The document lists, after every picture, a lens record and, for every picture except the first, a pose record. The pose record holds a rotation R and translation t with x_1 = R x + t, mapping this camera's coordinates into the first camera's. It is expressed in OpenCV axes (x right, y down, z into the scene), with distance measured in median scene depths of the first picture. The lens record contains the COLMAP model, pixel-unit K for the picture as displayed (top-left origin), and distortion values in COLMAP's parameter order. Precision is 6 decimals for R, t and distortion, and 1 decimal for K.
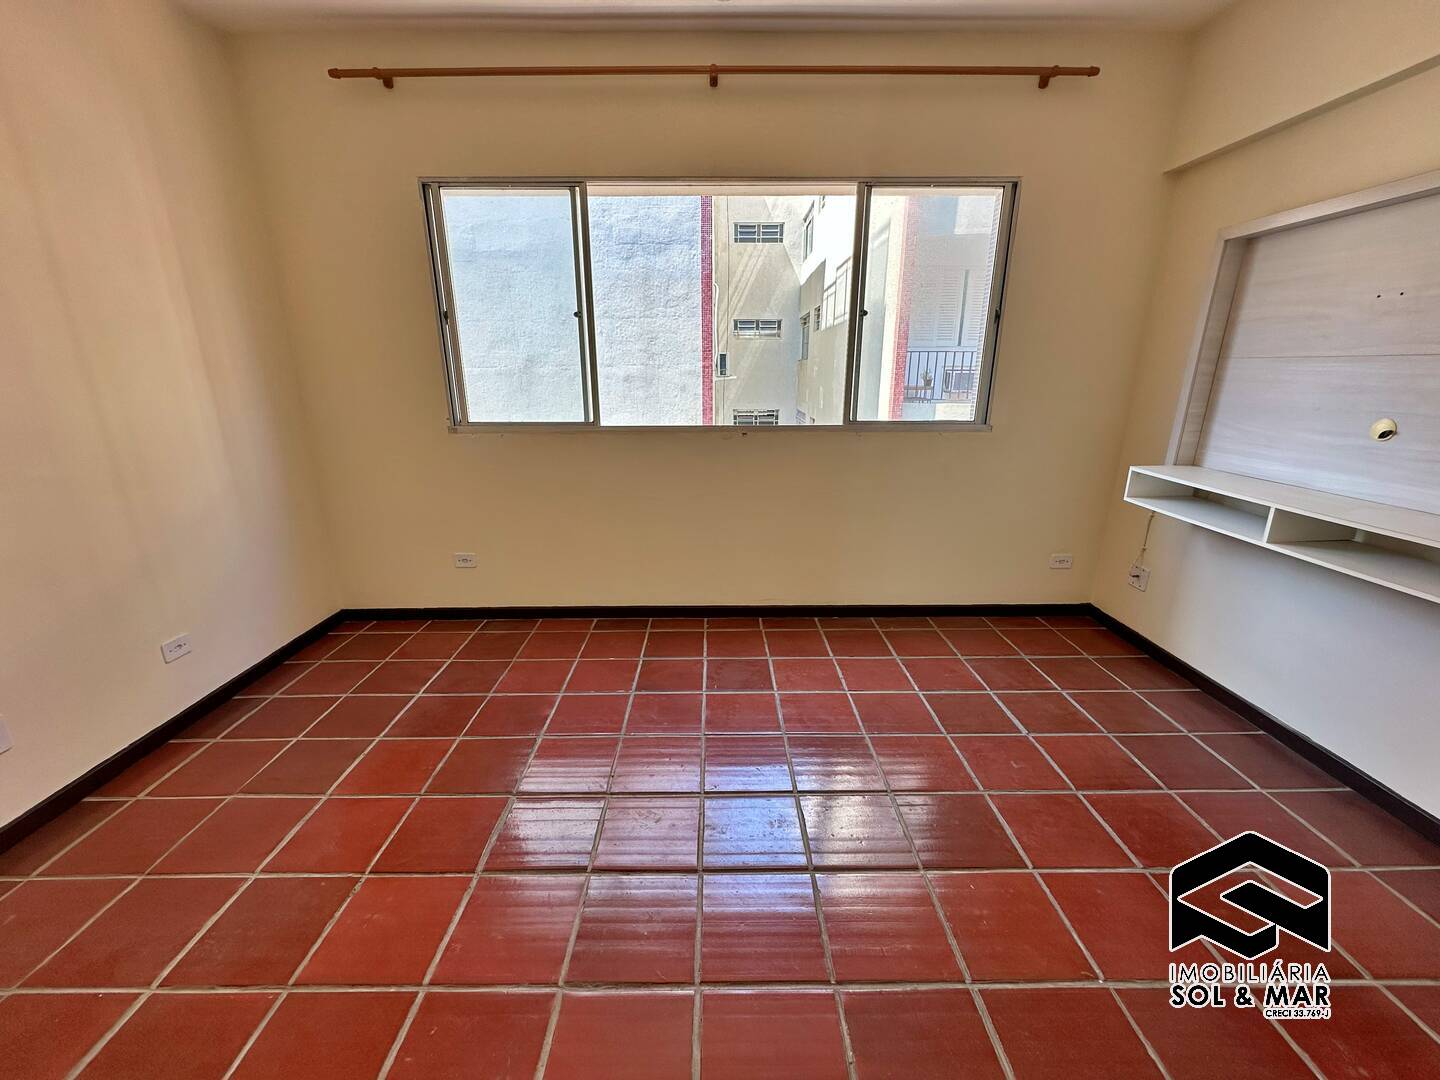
lens RADIAL K [[574.1, 0, 715.8], [0, 574.1, 540.9], [0, 0, 1]] dist [-0.004285, 0.001034]
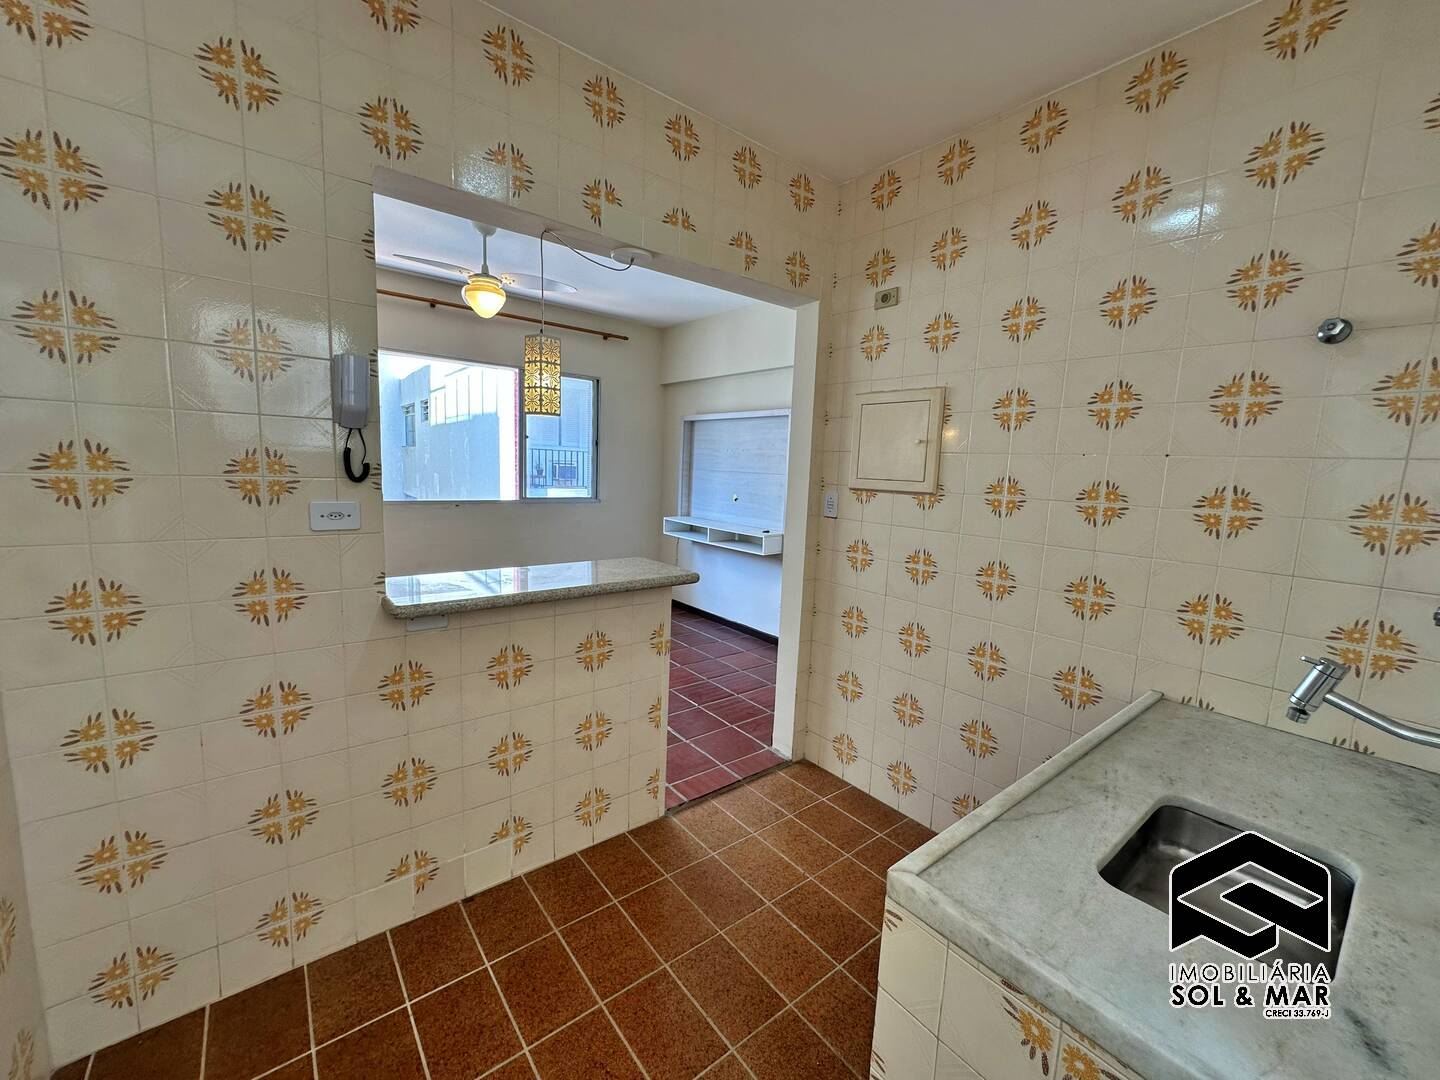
lens RADIAL K [[574.1, 0, 718.0], [0, 574.1, 539.3], [0, 0, 1]] dist [-0.004285, 0.001034]
pose [[0.783326, -0.048373, 0.619726, -0.424850], [0.139532, 0.985209, -0.099466, 0.182751], [-0.605748, 0.164386, 0.778490, -0.734437]]
